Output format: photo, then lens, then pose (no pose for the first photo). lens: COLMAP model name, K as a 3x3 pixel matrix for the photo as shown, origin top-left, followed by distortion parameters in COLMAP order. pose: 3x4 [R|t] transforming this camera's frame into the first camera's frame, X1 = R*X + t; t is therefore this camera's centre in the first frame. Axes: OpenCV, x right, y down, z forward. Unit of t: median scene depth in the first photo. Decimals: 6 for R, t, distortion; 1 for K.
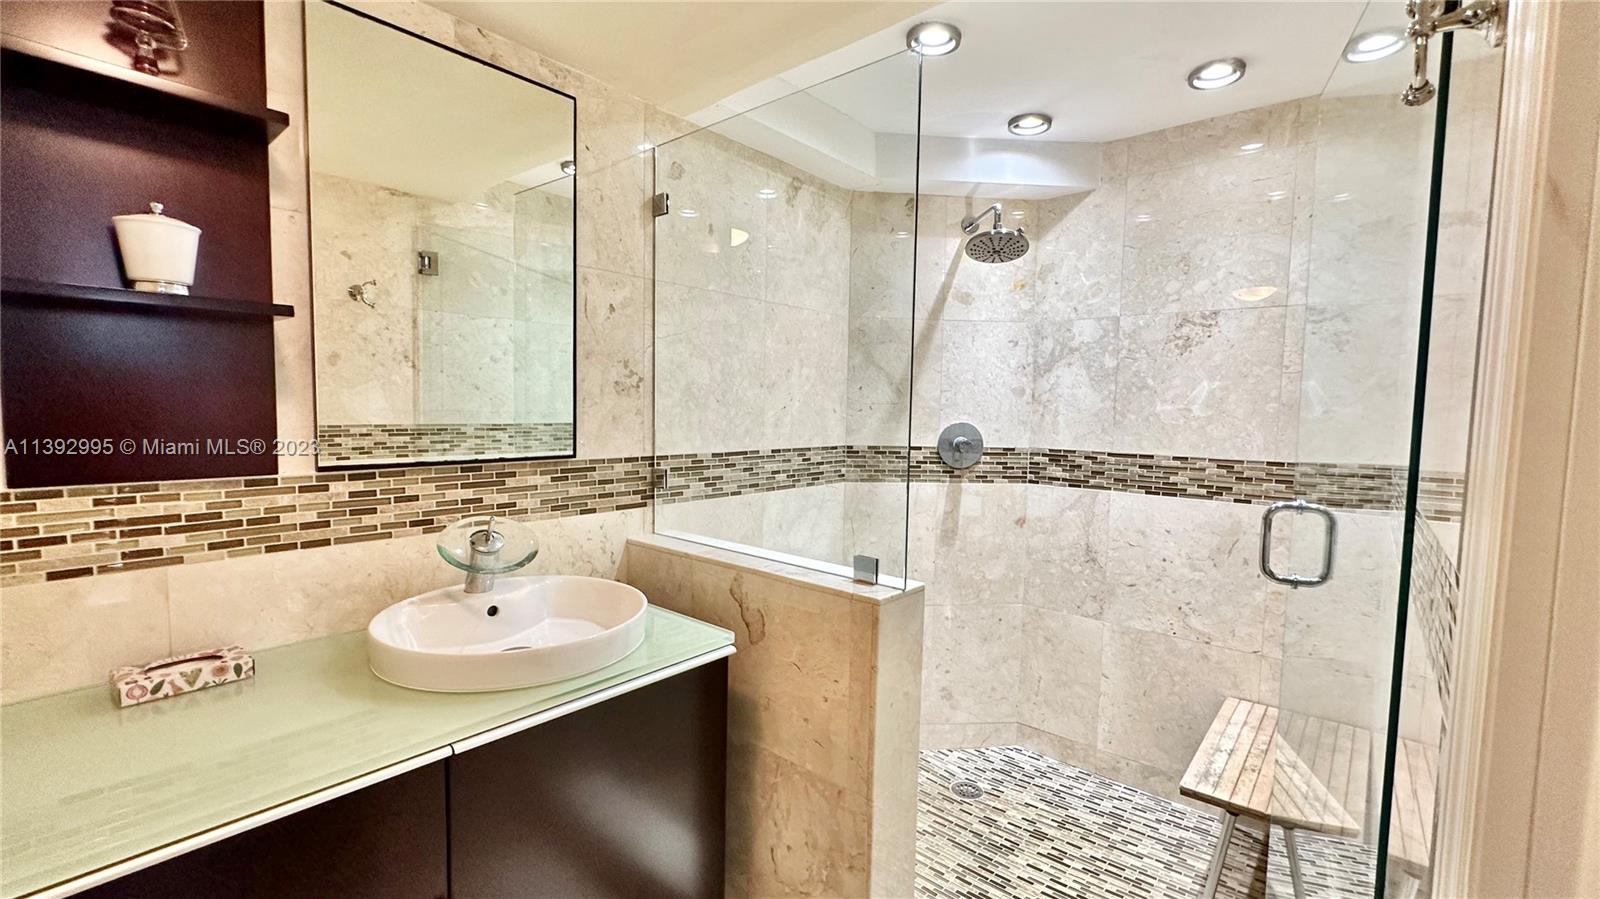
lens RADIAL K [[668.8, 0, 798.8], [0, 668.8, 452.9], [0, 0, 1]] dist [0.000528, 0.000306]
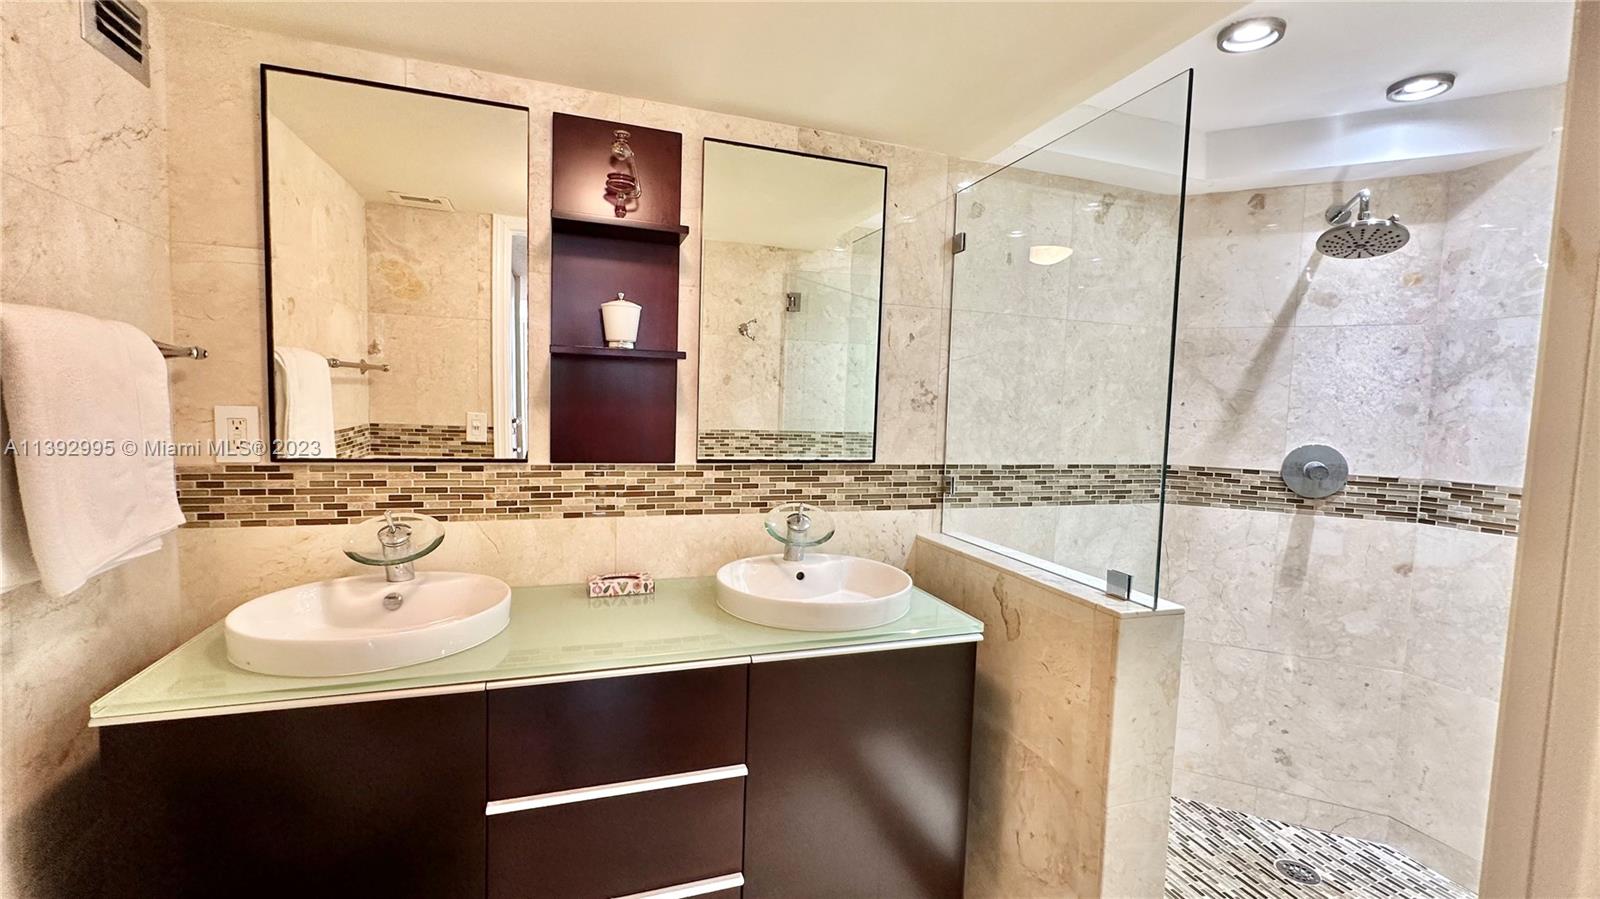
lens RADIAL K [[668.8, 0, 800.8], [0, 668.8, 451.5], [0, 0, 1]] dist [0.000528, 0.000306]
pose [[0.866777, 0.040728, -0.497031, 0.129551], [-0.049156, 0.998784, -0.003881, -0.001165], [0.496268, 0.027796, 0.867724, -0.098995]]
